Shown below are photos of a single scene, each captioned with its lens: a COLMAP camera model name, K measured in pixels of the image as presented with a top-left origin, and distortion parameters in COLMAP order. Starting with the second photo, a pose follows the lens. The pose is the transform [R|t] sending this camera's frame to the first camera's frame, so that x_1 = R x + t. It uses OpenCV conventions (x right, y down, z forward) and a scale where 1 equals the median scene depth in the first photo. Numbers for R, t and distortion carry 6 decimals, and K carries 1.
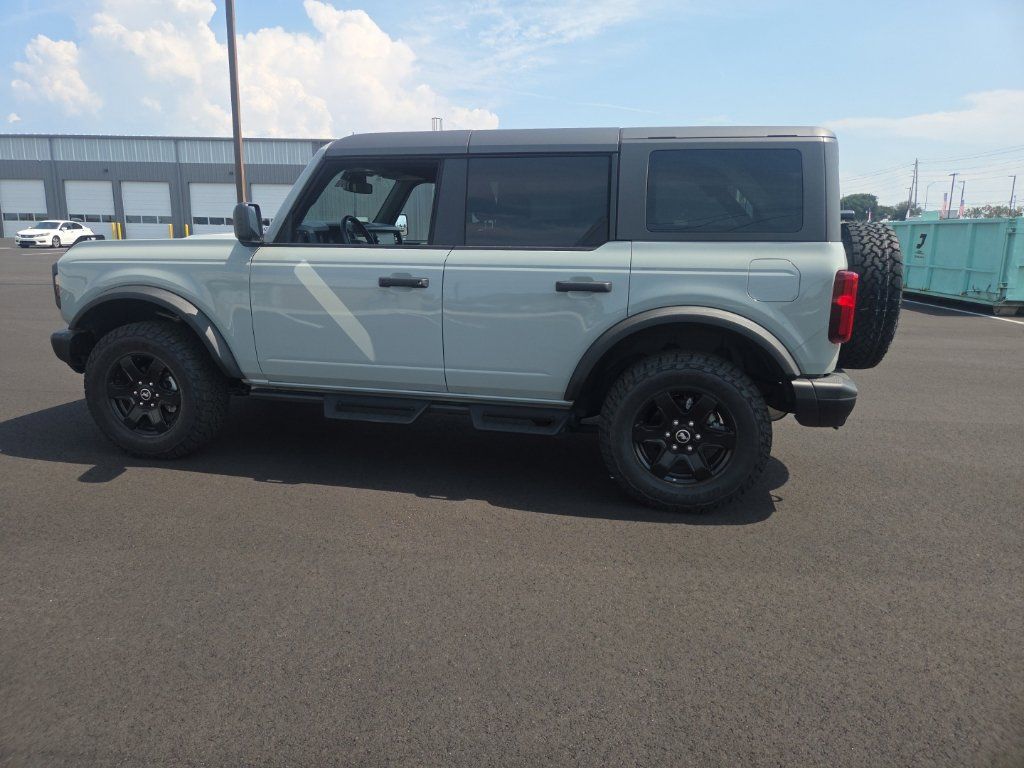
lens RADIAL K [[689.9, 0, 495.8], [0, 689.9, 366.2], [0, 0, 1]] dist [0.065582, -0.051940]
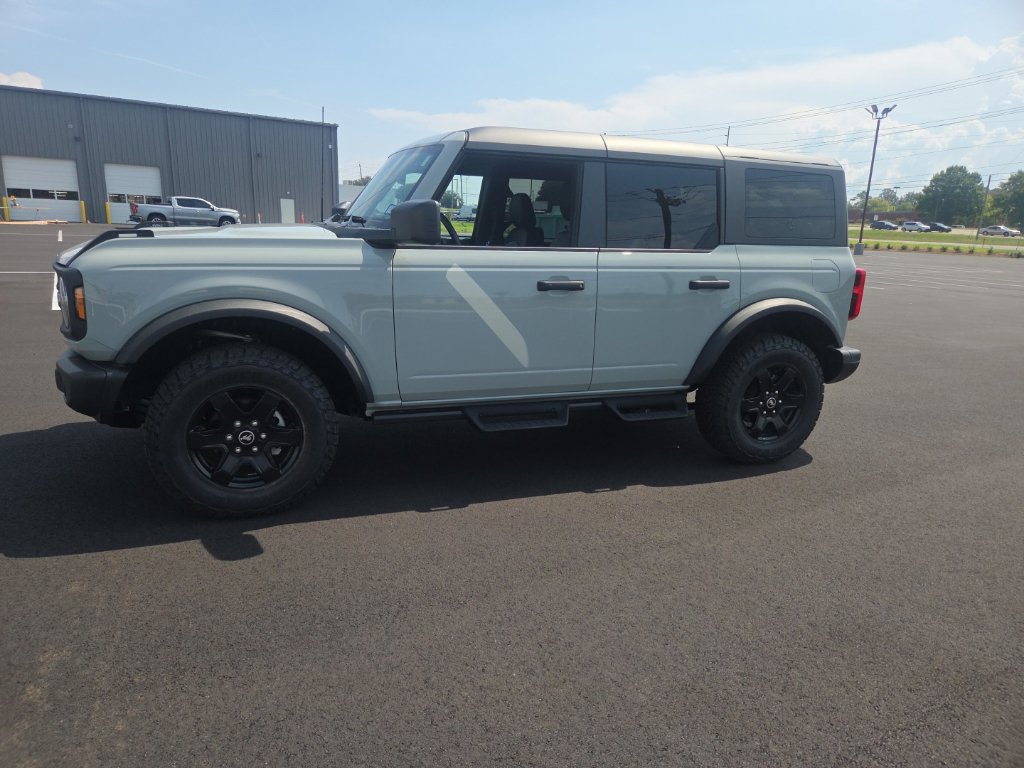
lens RADIAL K [[688.0, 0, 497.4], [0, 688.0, 387.2], [0, 0, 1]] dist [0.074219, -0.064349]
pose [[0.828545, -0.111496, 0.548710, -0.772100], [0.079467, 0.993469, 0.081876, -0.064179], [-0.554255, -0.024234, 0.831994, 0.220425]]
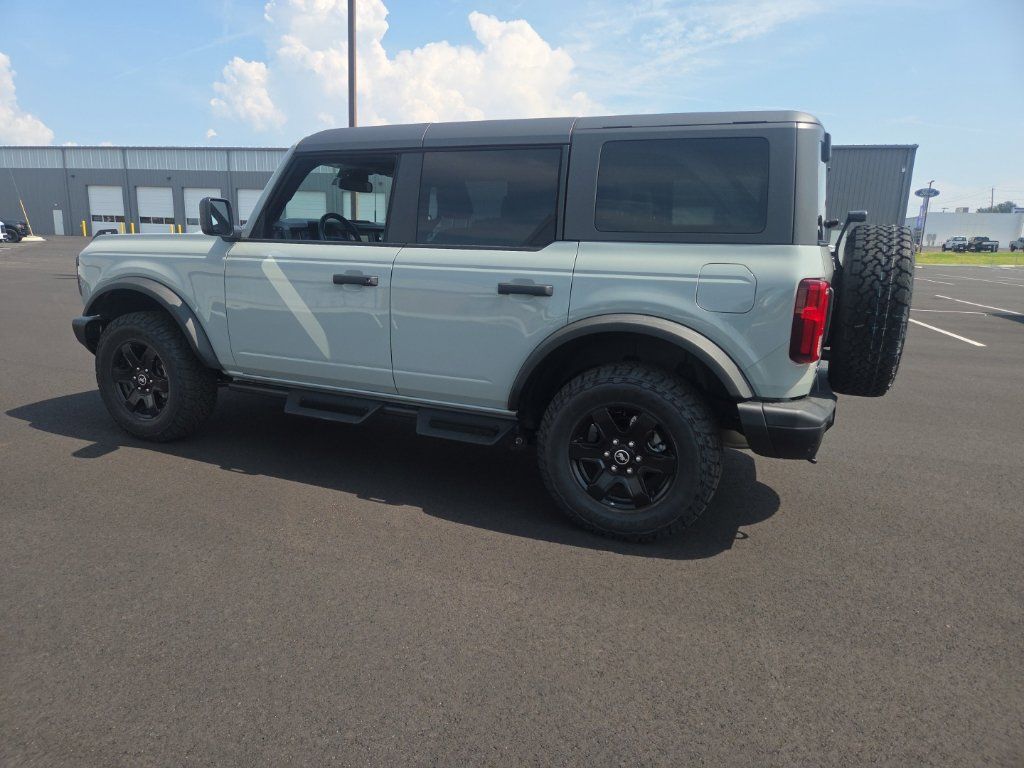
lens RADIAL K [[688.0, 0, 497.4], [0, 688.0, 387.2], [0, 0, 1]] dist [0.074219, -0.064349]
pose [[0.978476, 0.057945, -0.198058, 0.267510], [-0.054734, 0.998266, 0.021652, -0.001144], [0.198970, -0.010346, 0.979951, 0.074853]]
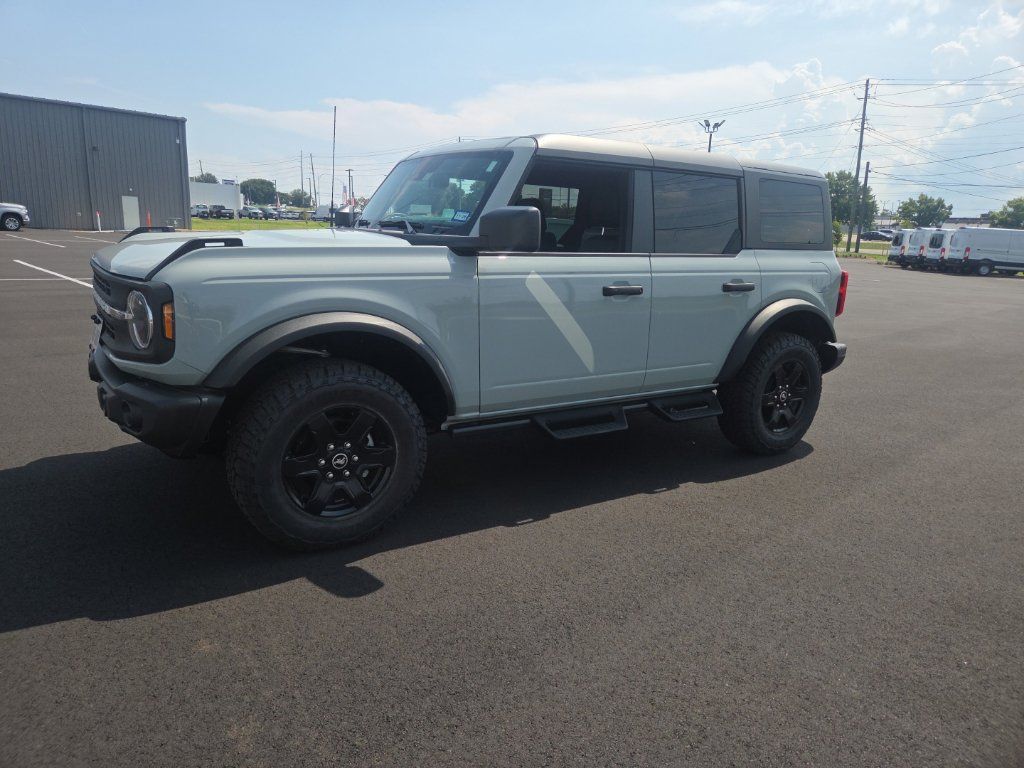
lens RADIAL K [[689.9, 0, 495.8], [0, 689.9, 366.2], [0, 0, 1]] dist [0.065582, -0.051940]
pose [[0.697157, -0.123950, 0.706122, -0.990329], [0.105081, 0.991970, 0.070380, -0.101852], [-0.709175, 0.025135, 0.704584, 0.421900]]
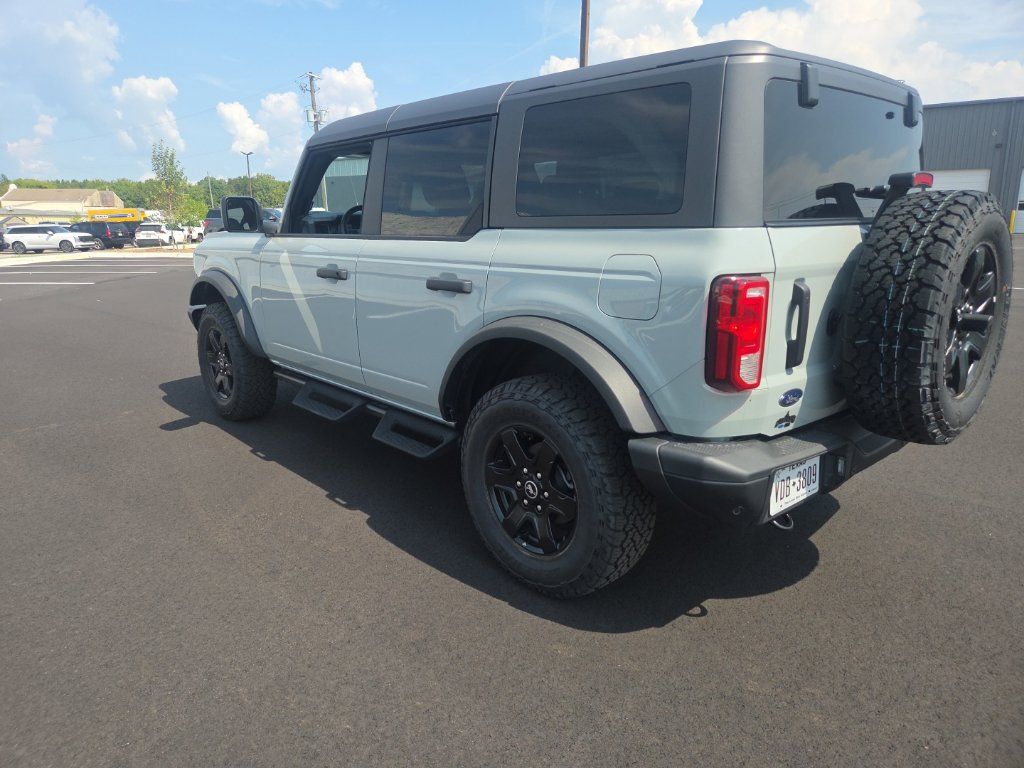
lens RADIAL K [[688.4, 0, 497.8], [0, 688.4, 371.4], [0, 0, 1]] dist [0.075832, -0.068394]
pose [[0.812711, 0.107867, -0.572596, 0.616648], [-0.094809, 0.994099, 0.052704, -0.058445], [0.574902, 0.011454, 0.818142, 0.345635]]
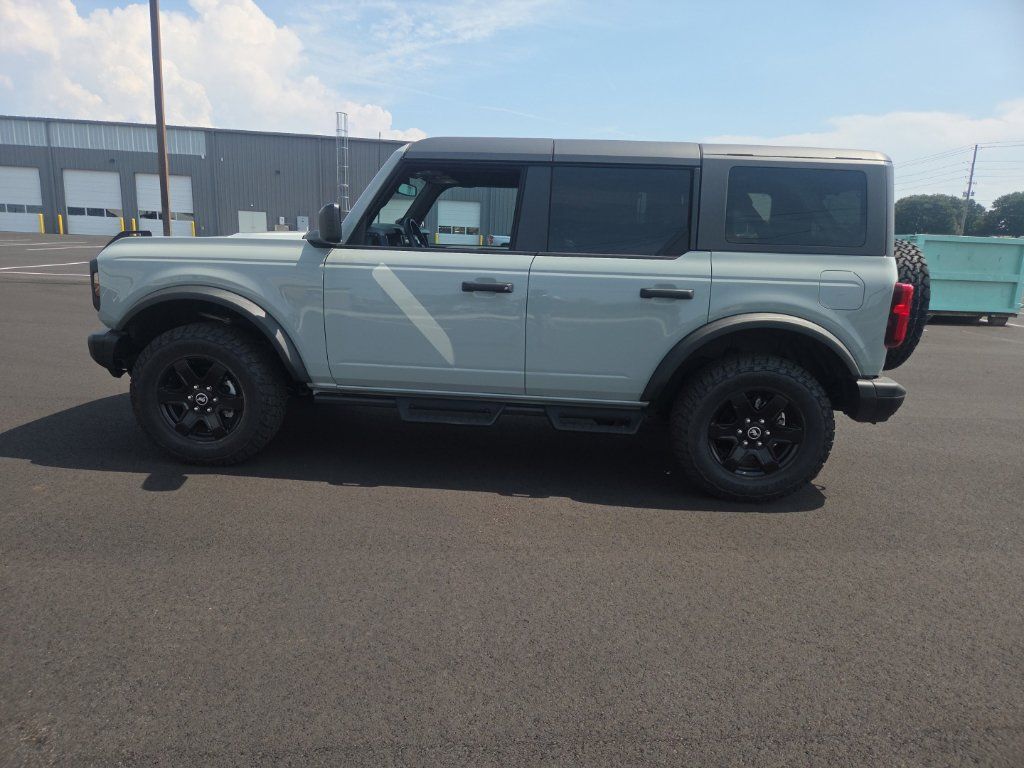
lens RADIAL K [[688.0, 0, 497.4], [0, 688.0, 387.2], [0, 0, 1]] dist [0.074219, -0.064349]
pose [[0.988287, -0.006385, 0.152473, -0.274882], [0.002455, 0.999660, 0.025946, 0.000182], [-0.152587, -0.025268, 0.987967, -0.008351]]
